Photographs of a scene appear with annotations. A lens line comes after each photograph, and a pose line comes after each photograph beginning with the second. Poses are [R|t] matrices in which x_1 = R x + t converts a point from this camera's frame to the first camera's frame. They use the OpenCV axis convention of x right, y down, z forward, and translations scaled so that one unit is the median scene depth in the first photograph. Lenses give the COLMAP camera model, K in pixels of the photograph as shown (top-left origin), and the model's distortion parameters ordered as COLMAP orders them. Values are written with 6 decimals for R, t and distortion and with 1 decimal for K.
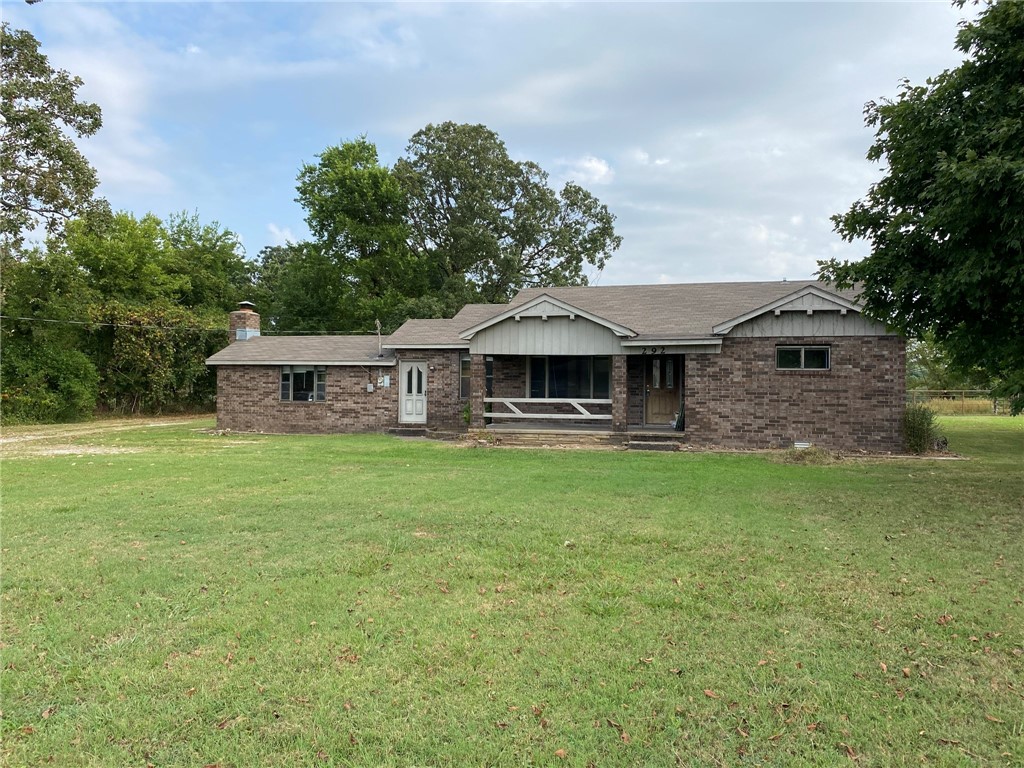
lens RADIAL K [[773.4, 0, 511.8], [0, 773.4, 383.1], [0, 0, 1]] dist [0.031429, -0.052290]
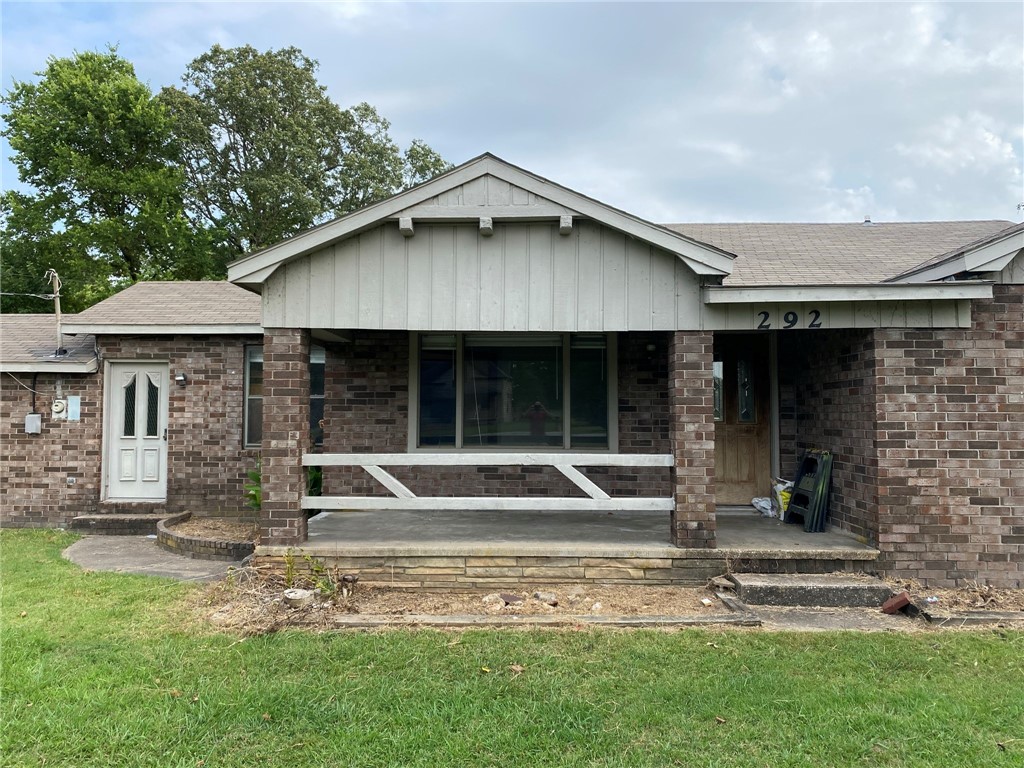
lens RADIAL K [[773.4, 0, 504.2], [0, 773.4, 378.2], [0, 0, 1]] dist [0.031429, -0.052290]
pose [[0.973909, 0.004830, 0.226888, -0.025883], [0.004786, 0.999114, -0.041812, -0.000061], [-0.226889, 0.041807, 0.973023, 0.604153]]
